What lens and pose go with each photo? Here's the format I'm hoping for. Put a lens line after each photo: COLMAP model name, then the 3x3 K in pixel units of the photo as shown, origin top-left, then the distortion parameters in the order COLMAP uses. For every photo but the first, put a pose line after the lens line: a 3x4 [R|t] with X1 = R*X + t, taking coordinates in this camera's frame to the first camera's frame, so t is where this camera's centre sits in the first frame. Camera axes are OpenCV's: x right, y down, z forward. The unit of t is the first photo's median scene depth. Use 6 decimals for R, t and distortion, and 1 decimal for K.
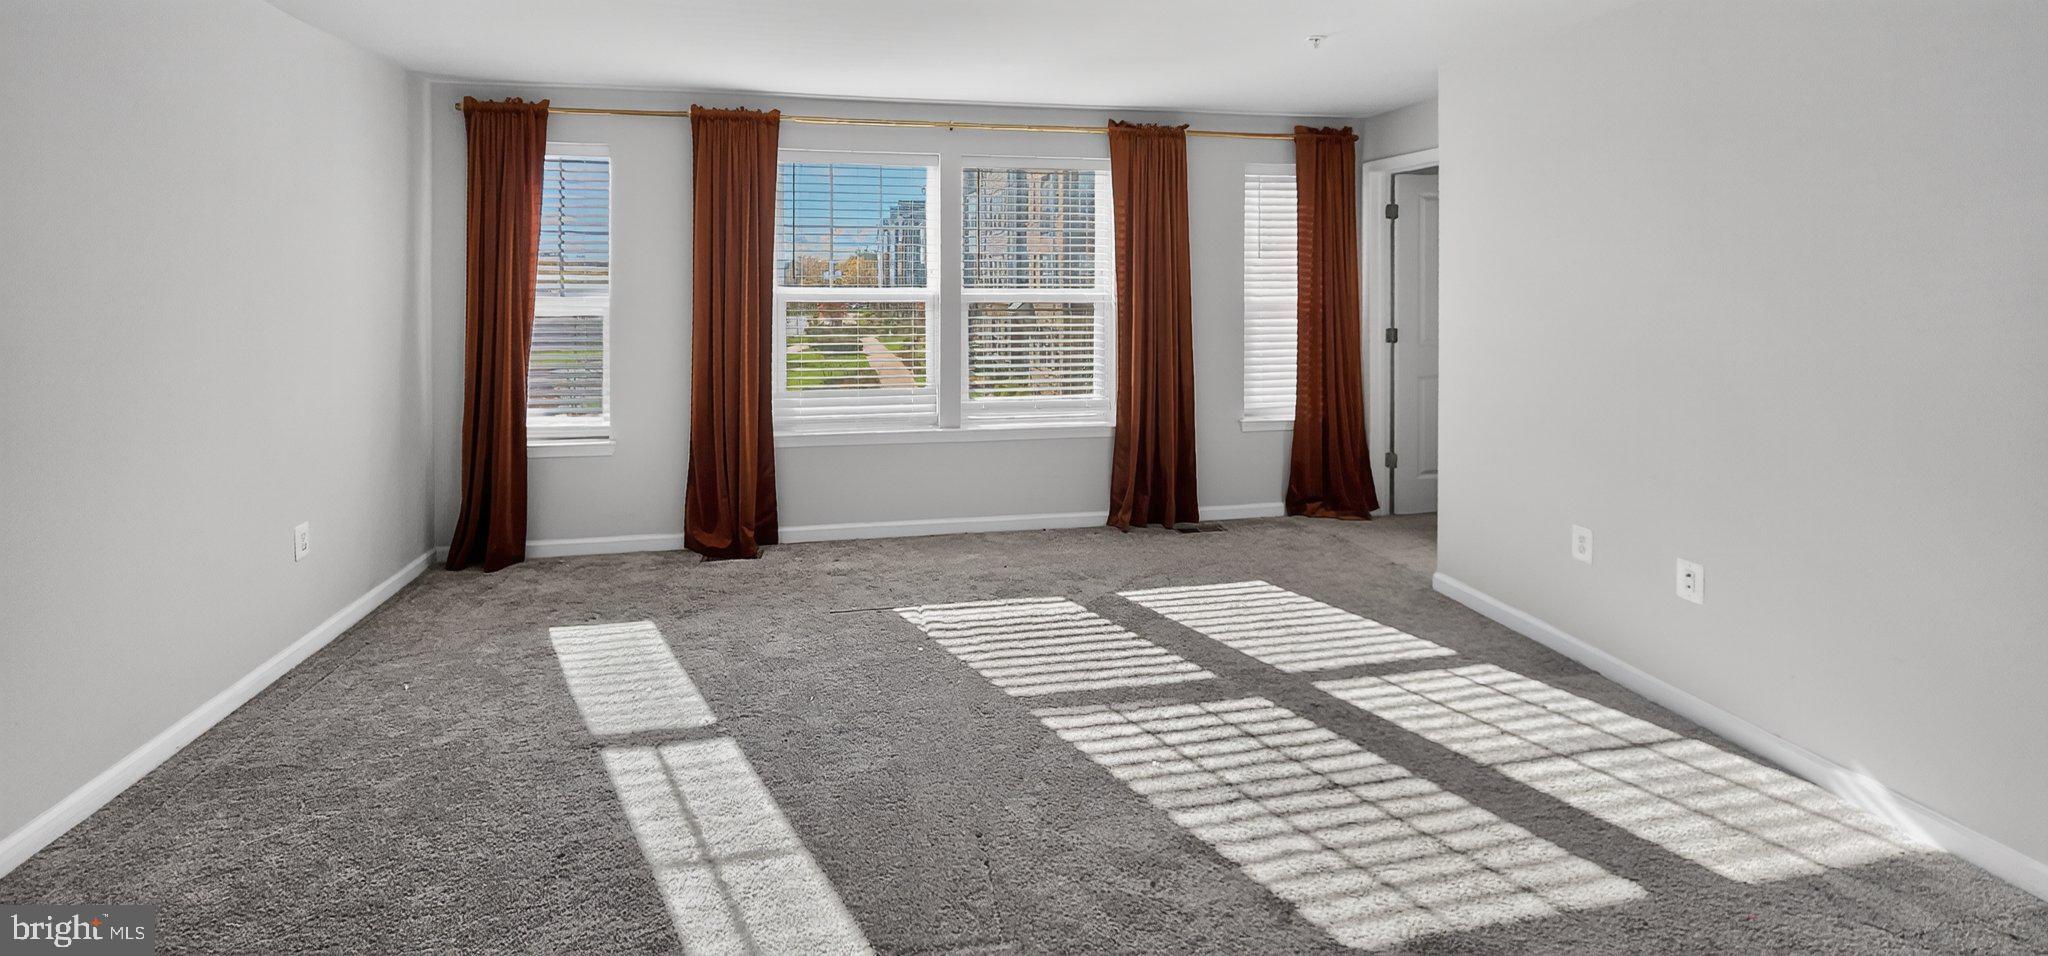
lens RADIAL K [[904.9, 0, 1058.9], [0, 904.9, 531.5], [0, 0, 1]] dist [-0.021779, 0.000085]
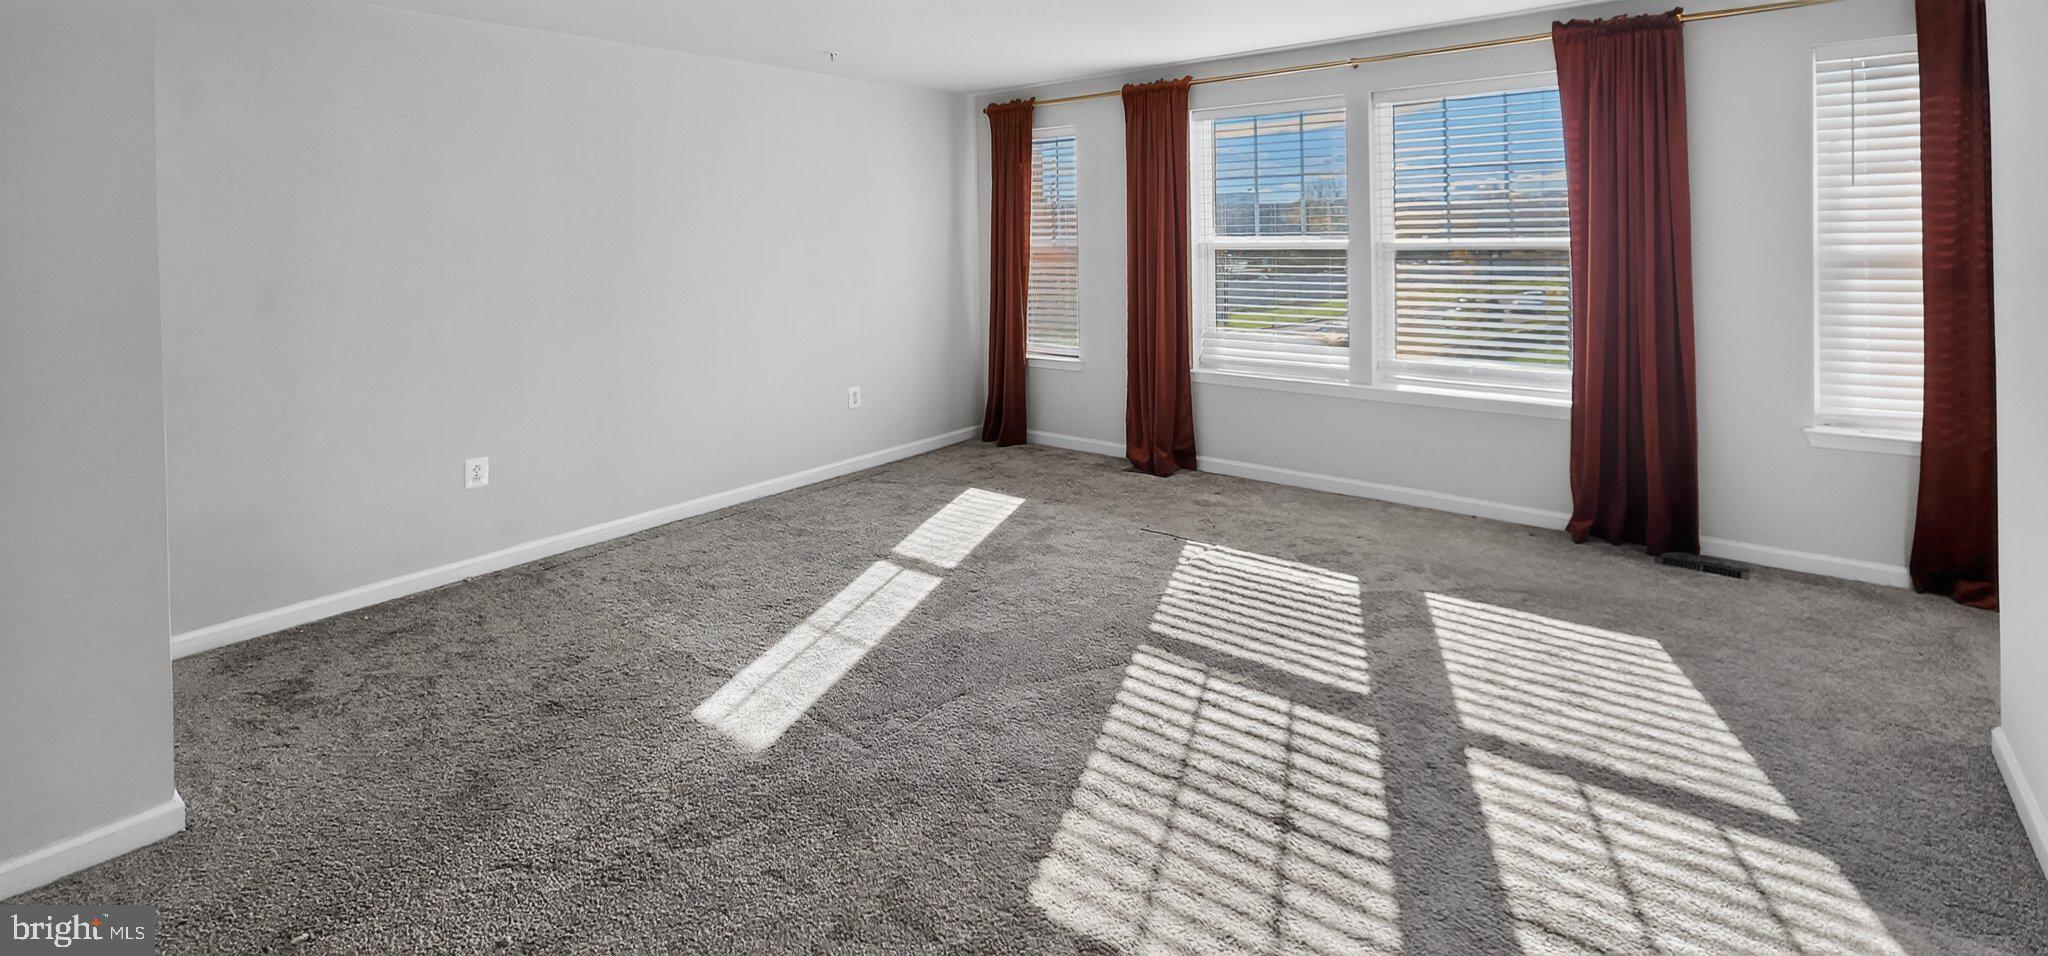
lens RADIAL K [[923.9, 0, 1019.5], [0, 923.9, 520.6], [0, 0, 1]] dist [-0.038000, -0.000156]
pose [[0.581871, 0.224885, -0.781571, 0.516543], [-0.190130, 0.971994, 0.138126, -0.046085], [0.790744, 0.068228, 0.608332, 0.167190]]
